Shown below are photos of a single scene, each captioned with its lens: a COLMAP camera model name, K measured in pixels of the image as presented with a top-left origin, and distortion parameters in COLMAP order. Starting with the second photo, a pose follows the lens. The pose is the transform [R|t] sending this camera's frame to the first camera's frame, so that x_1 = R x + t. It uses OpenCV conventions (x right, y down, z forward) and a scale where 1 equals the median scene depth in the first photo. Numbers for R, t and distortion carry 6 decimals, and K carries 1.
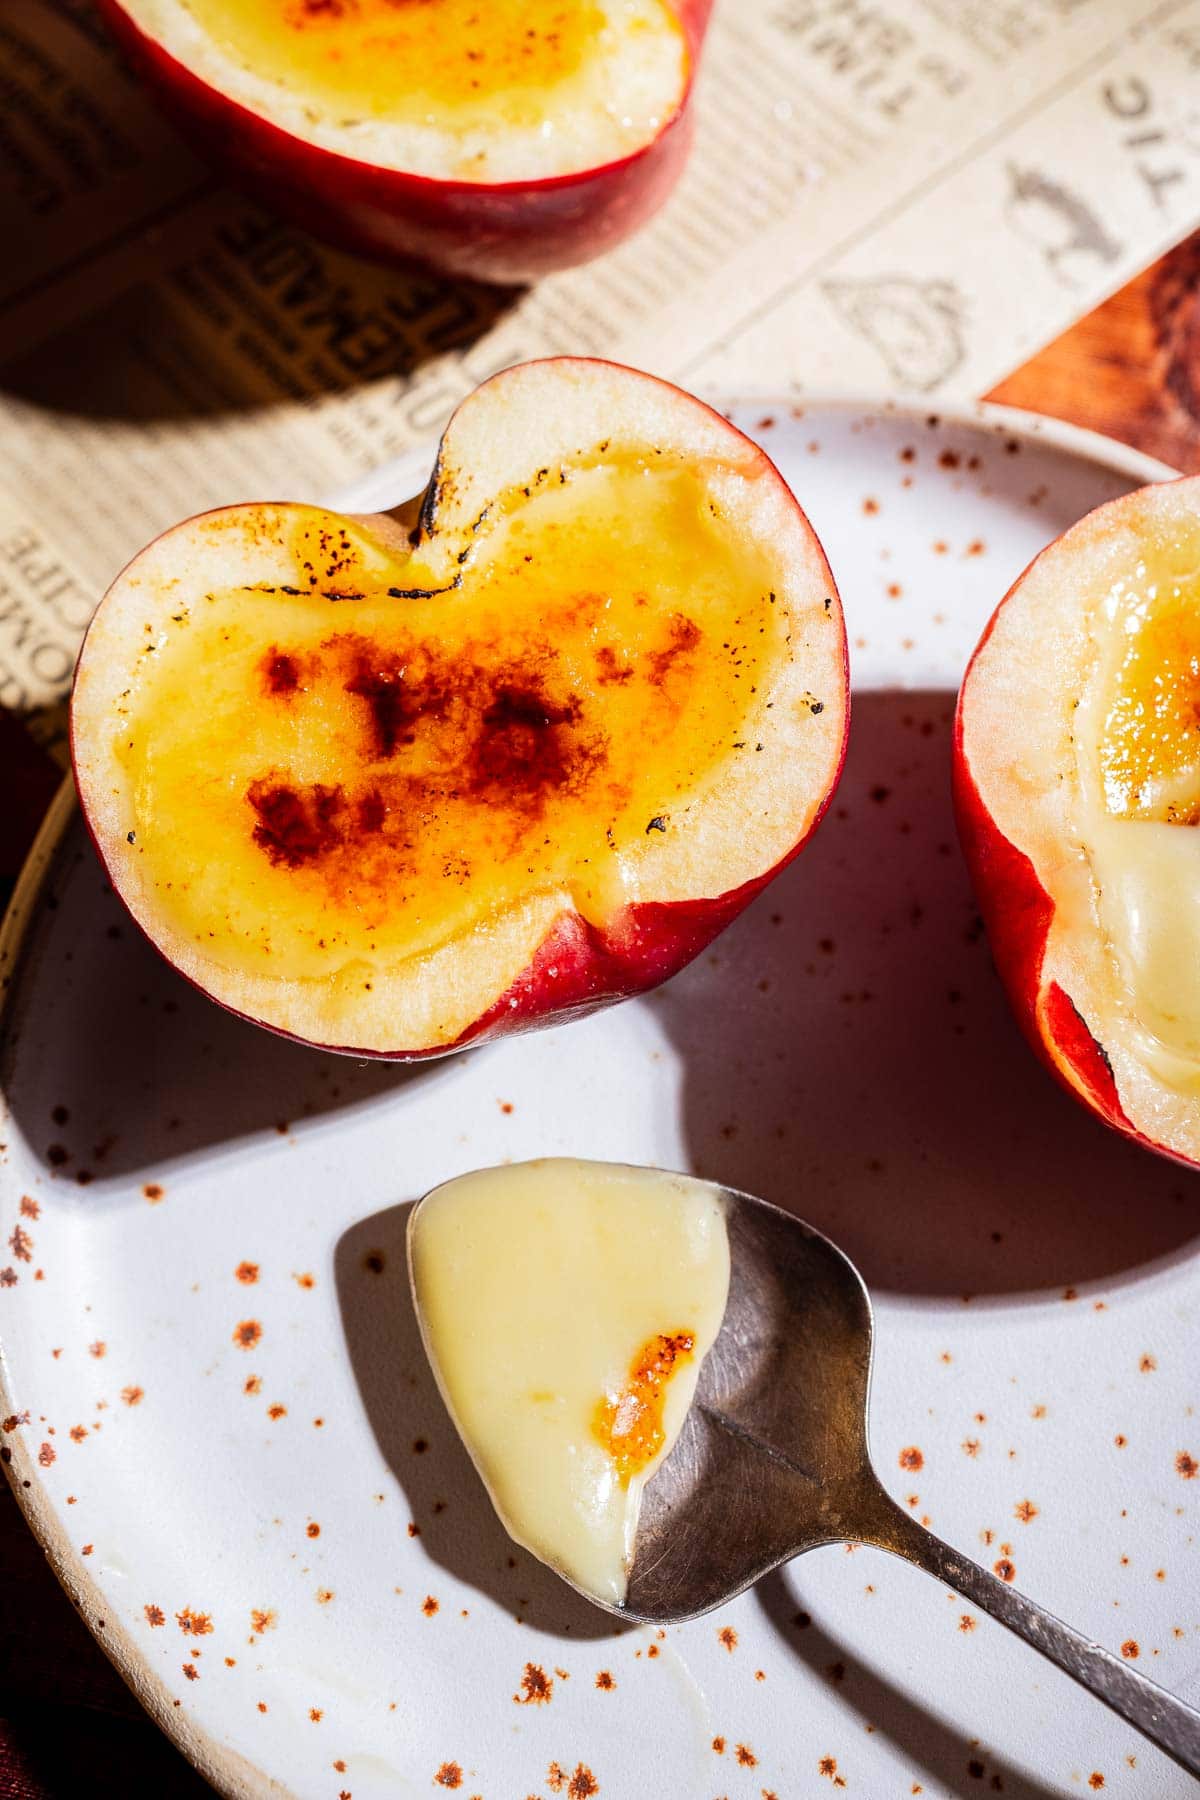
lens RADIAL K [[1692.3, 0, 600.9], [0, 1692.3, 862.6], [0, 0, 1]] dist [0.104390, -0.122258]
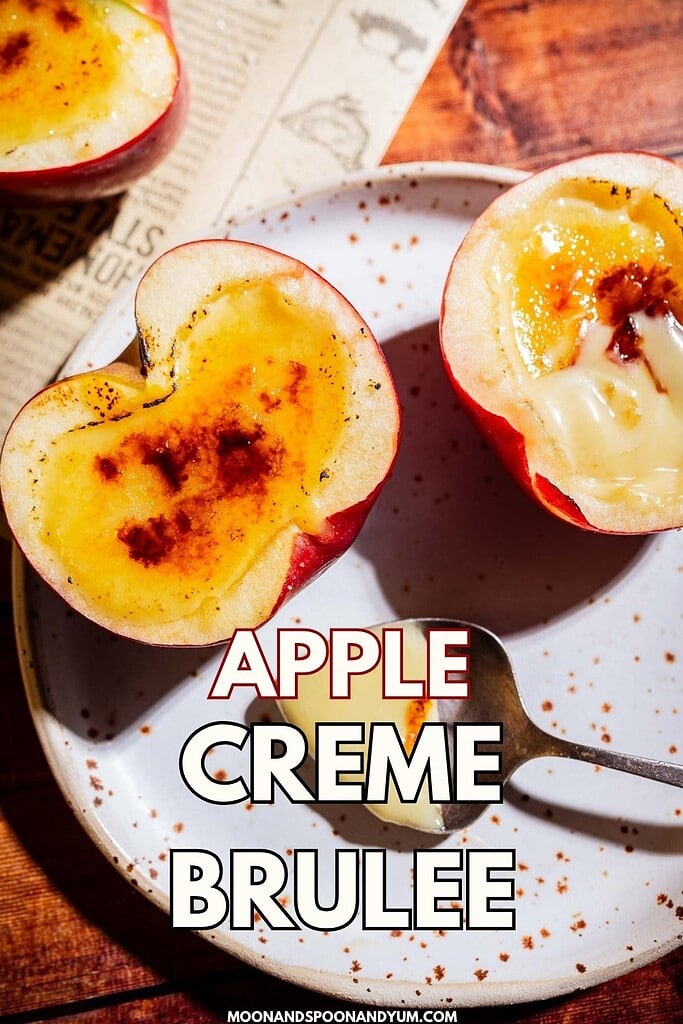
lens RADIAL K [[962.8, 0, 342.0], [0, 962.8, 490.7], [0, 0, 1]] dist [0.104390, -0.122258]
pose [[0.927402, -0.370712, 0.049987, -0.008869], [0.359805, 0.920590, 0.151839, -0.156835], [-0.102306, -0.122830, 0.987140, -0.090916]]
